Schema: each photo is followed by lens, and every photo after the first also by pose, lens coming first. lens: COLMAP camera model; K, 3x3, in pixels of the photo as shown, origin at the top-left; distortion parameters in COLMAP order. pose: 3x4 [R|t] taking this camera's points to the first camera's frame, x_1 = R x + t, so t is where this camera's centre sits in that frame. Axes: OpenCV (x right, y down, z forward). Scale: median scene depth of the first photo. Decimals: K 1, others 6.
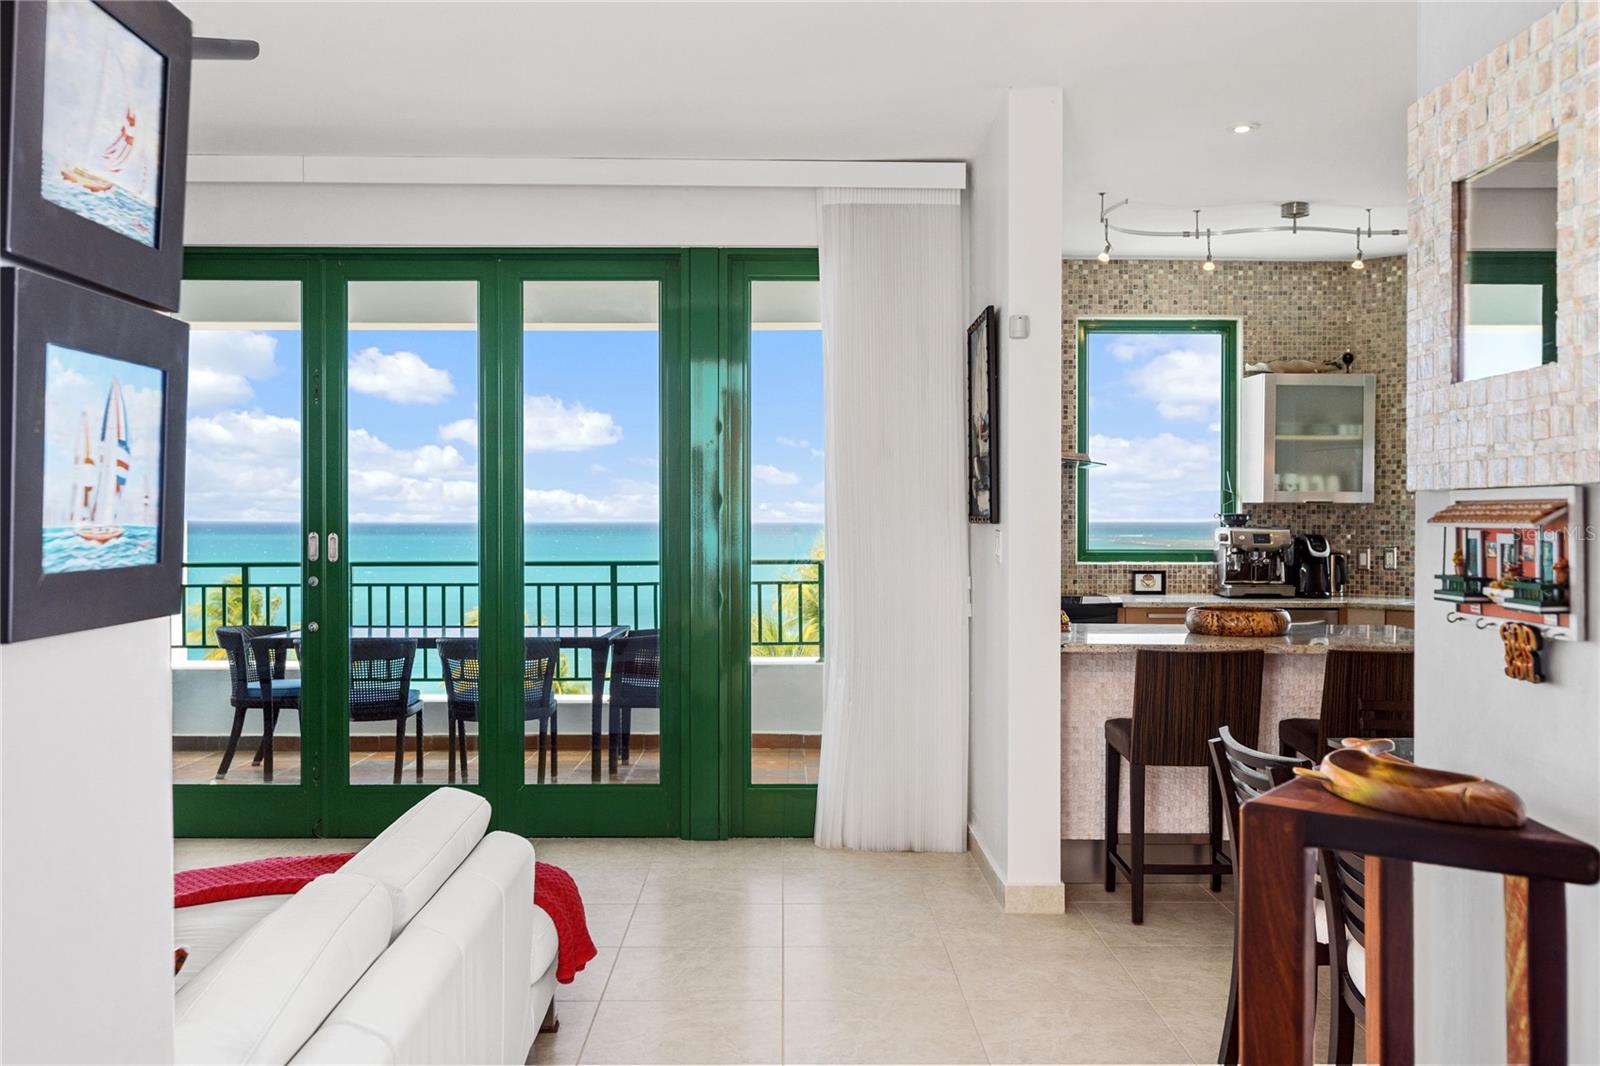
lens RADIAL K [[1452.2, 0, 800.0], [0, 1452.2, 533.0], [0, 0, 1]] dist [-0.009023, -0.006268]
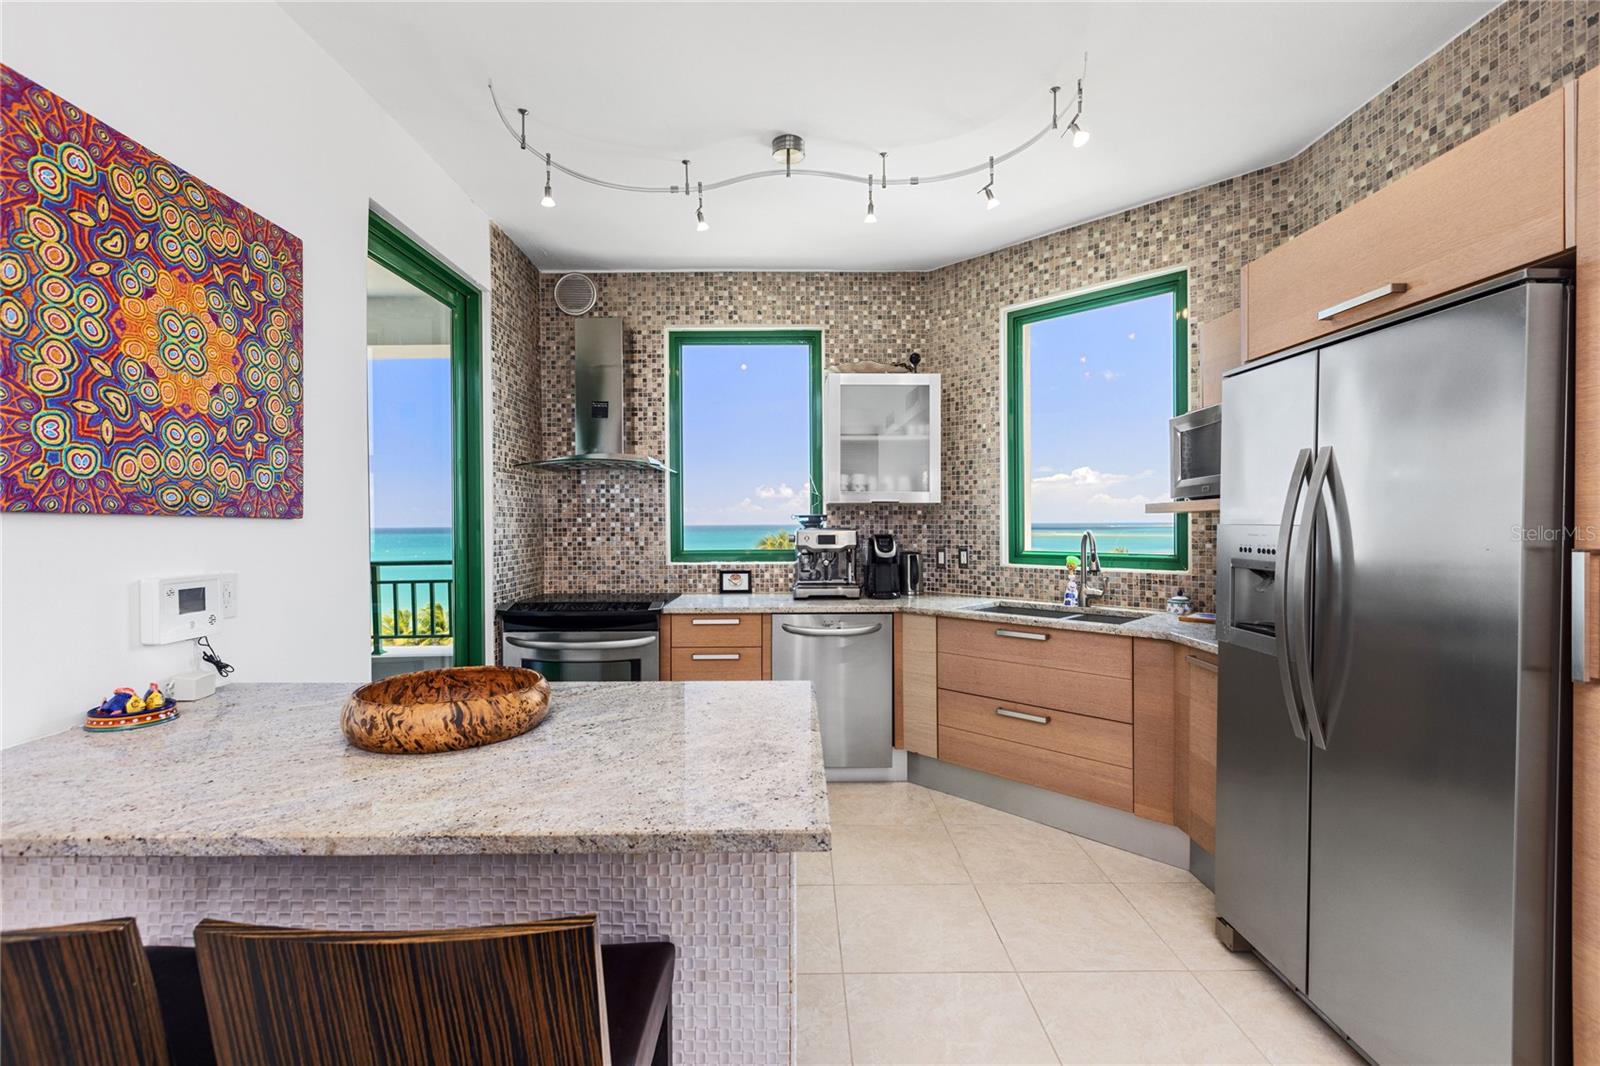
lens RADIAL K [[714.0, 0, 798.2], [0, 714.0, 525.9], [0, 0, 1]] dist [0.001625, -0.000593]
pose [[0.999956, -0.007814, -0.005205, 0.288413], [0.007778, 0.999946, -0.006877, -0.002115], [0.005258, 0.006836, 0.999963, 0.488969]]
